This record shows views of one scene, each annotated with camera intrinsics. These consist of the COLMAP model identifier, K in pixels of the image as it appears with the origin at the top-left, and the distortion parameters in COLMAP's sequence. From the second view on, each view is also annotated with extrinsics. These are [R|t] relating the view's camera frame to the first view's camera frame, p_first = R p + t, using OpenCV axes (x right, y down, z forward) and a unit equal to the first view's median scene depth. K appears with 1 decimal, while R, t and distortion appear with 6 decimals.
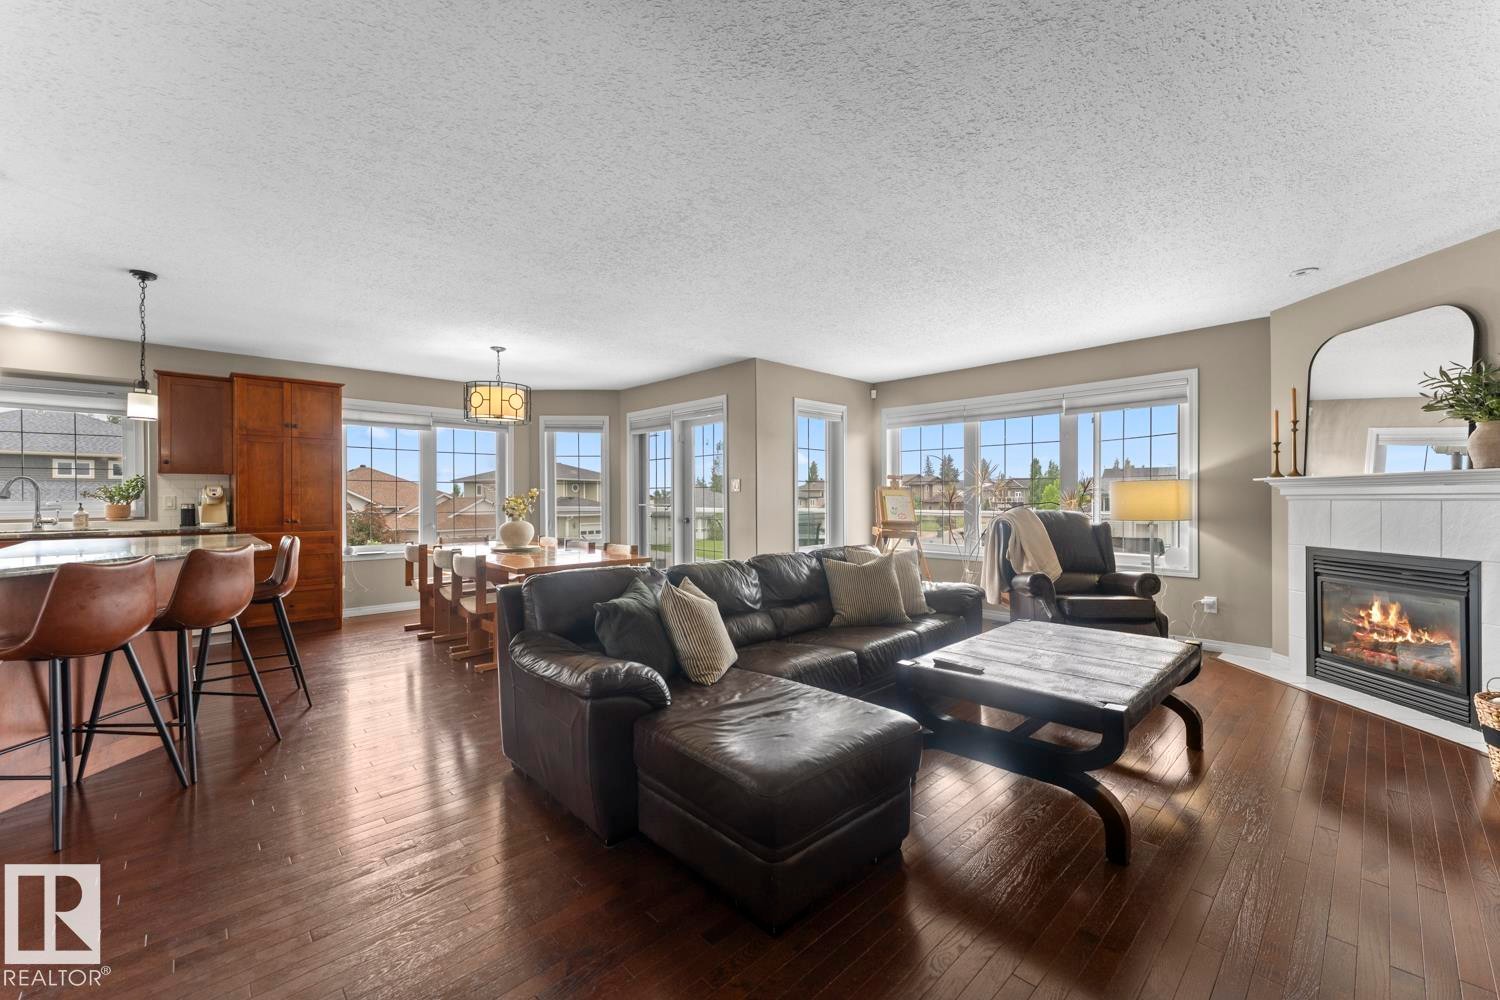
lens RADIAL K [[598.7, 0, 750.0], [0, 598.7, 500.0], [0, 0, 1]] dist [-0.002015, -0.000134]
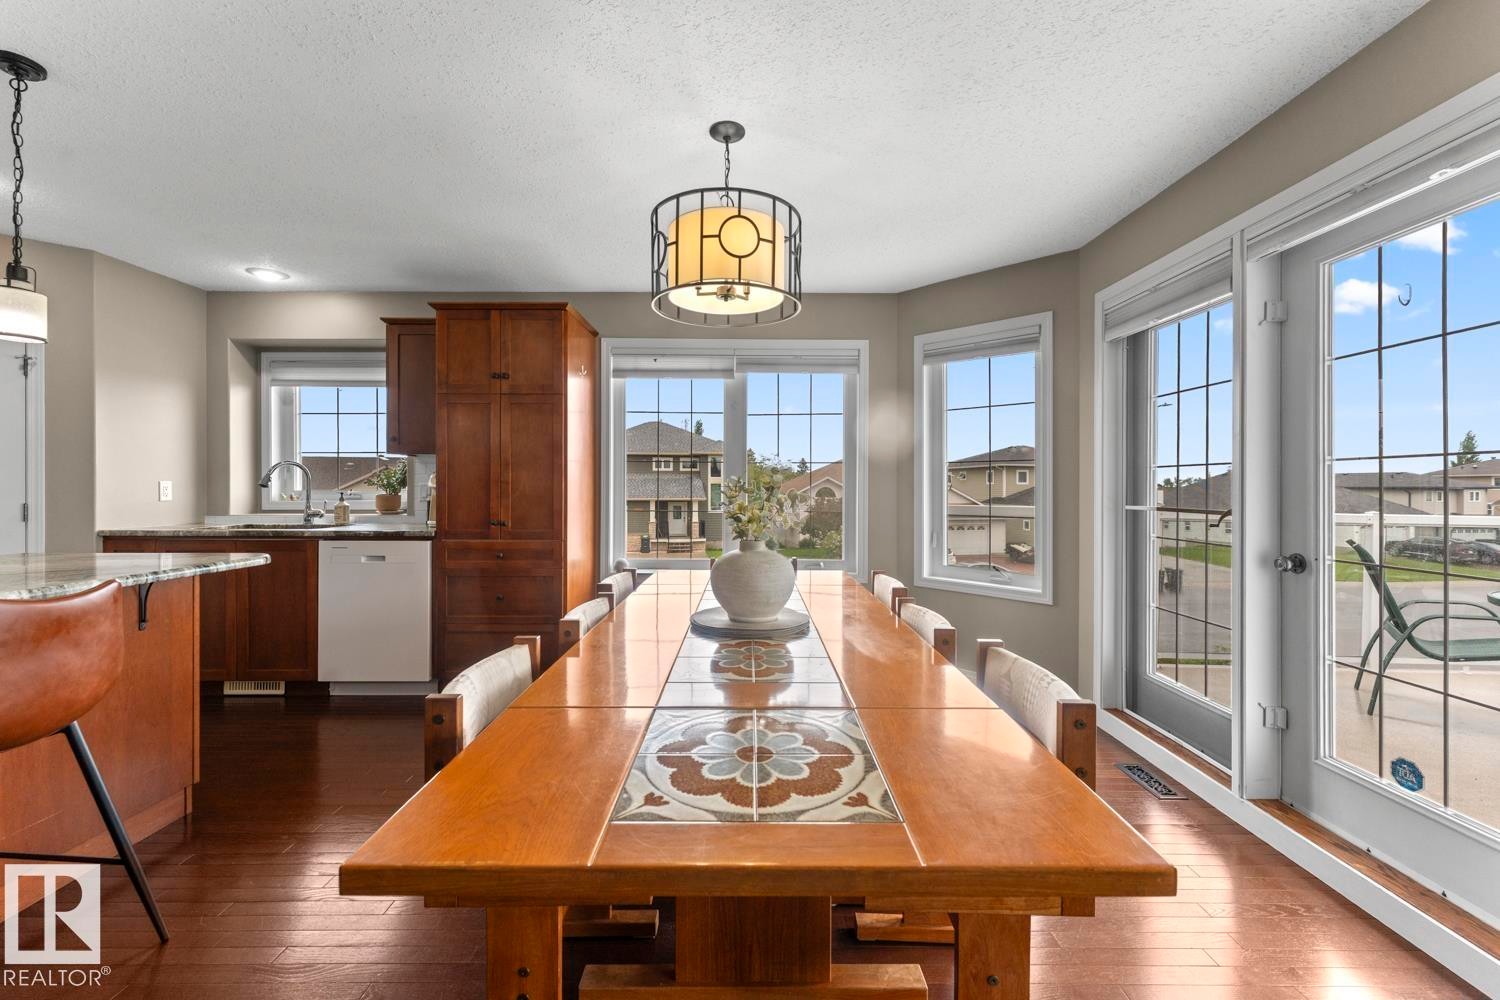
lens RADIAL K [[603.1, 0, 751.1], [0, 603.1, 488.8], [0, 0, 1]] dist [-0.000706, 0.000054]
pose [[0.726071, 0.007718, -0.687576, -0.117008], [-0.007402, 0.999967, 0.003409, -0.005942], [0.687579, 0.002614, 0.726104, 0.697993]]
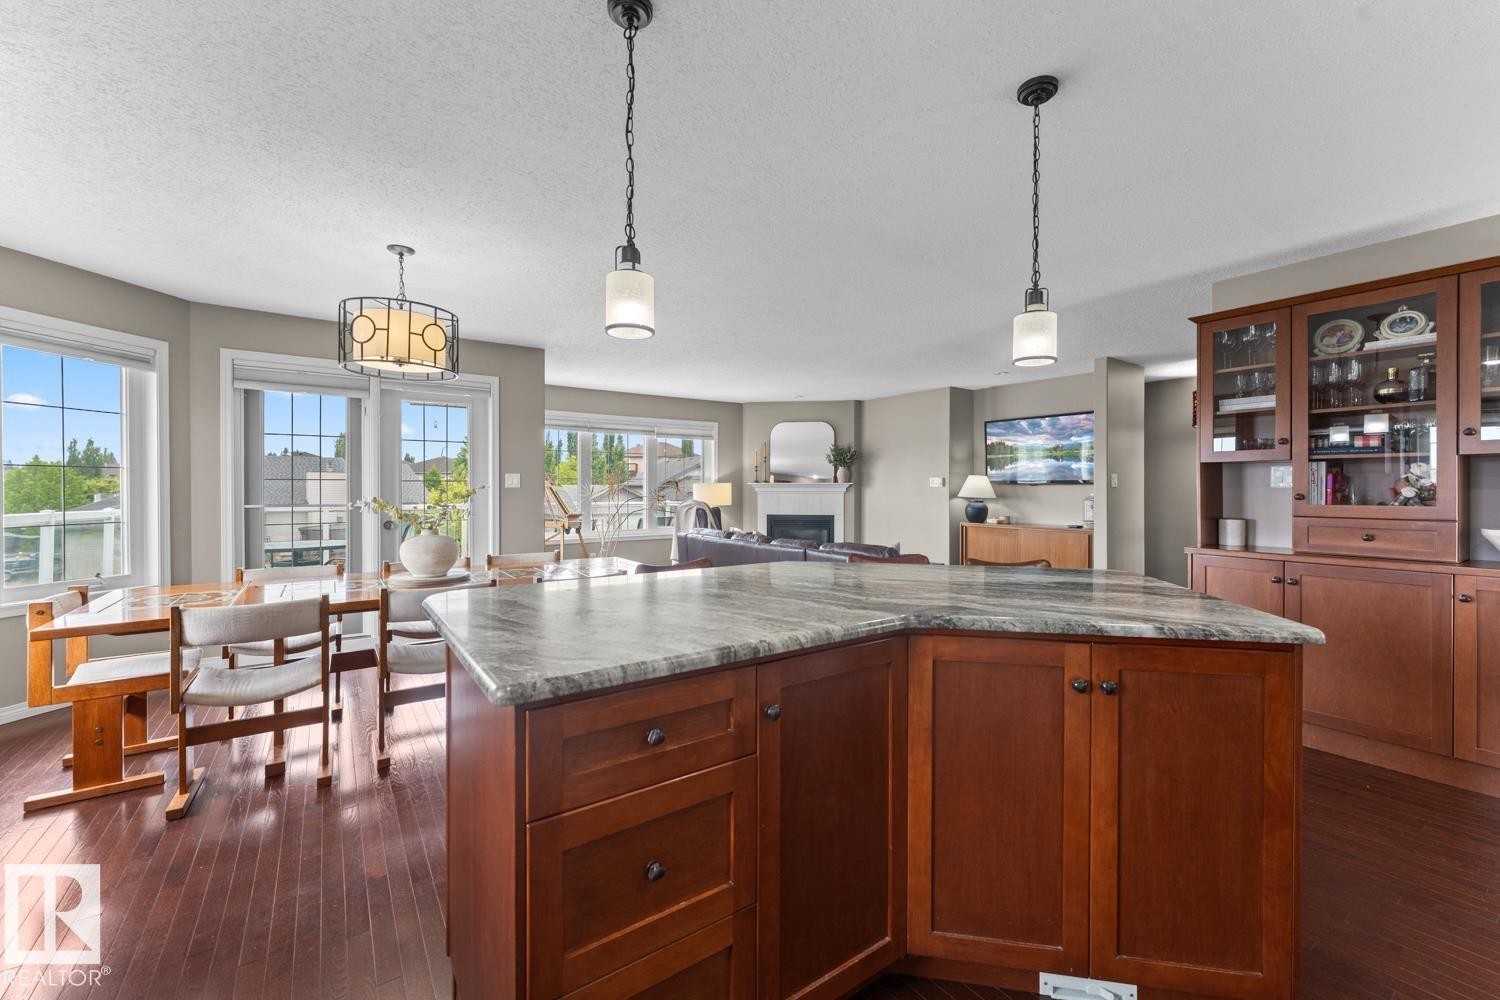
lens RADIAL K [[603.1, 0, 751.1], [0, 603.1, 488.8], [0, 0, 1]] dist [-0.000706, 0.000054]
pose [[0.144494, 0.002081, 0.989503, -0.957180], [0.003273, 0.999991, -0.002581, -0.008564], [-0.989500, 0.003611, 0.144486, 0.556438]]
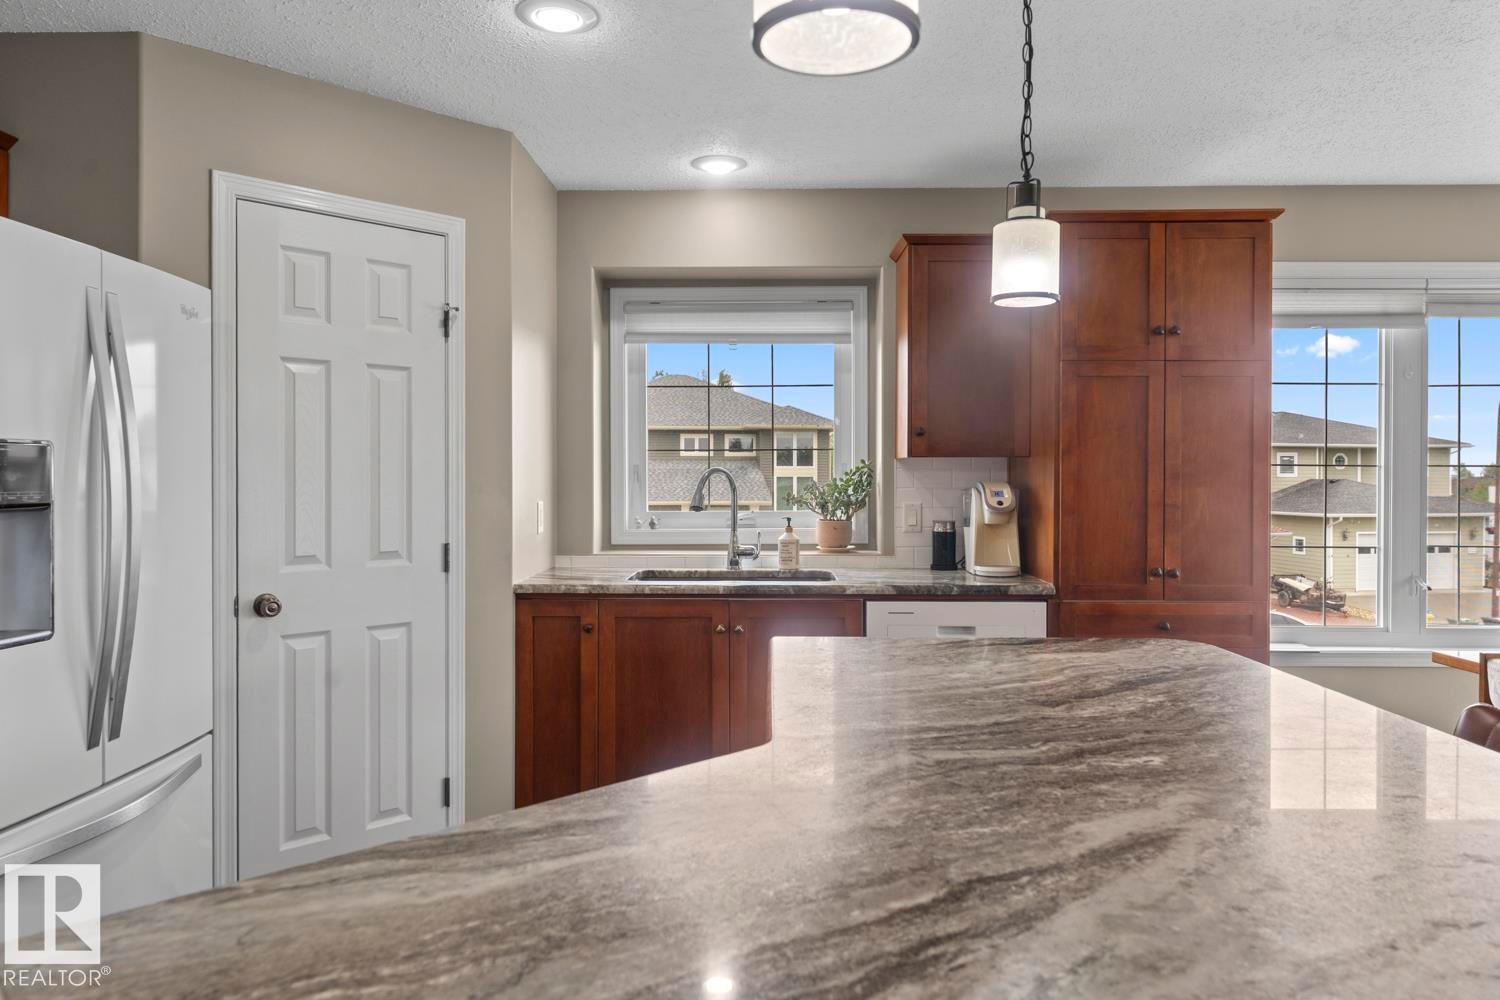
lens RADIAL K [[994.2, 0, 750.1], [0, 994.2, 485.9], [0, 0, 1]] dist [-0.000464, -0.001231]
pose [[0.707301, 0.008916, -0.706856, -0.486234], [-0.006194, 0.999960, 0.006416, -0.024214], [0.706885, -0.000160, 0.707328, 0.335626]]
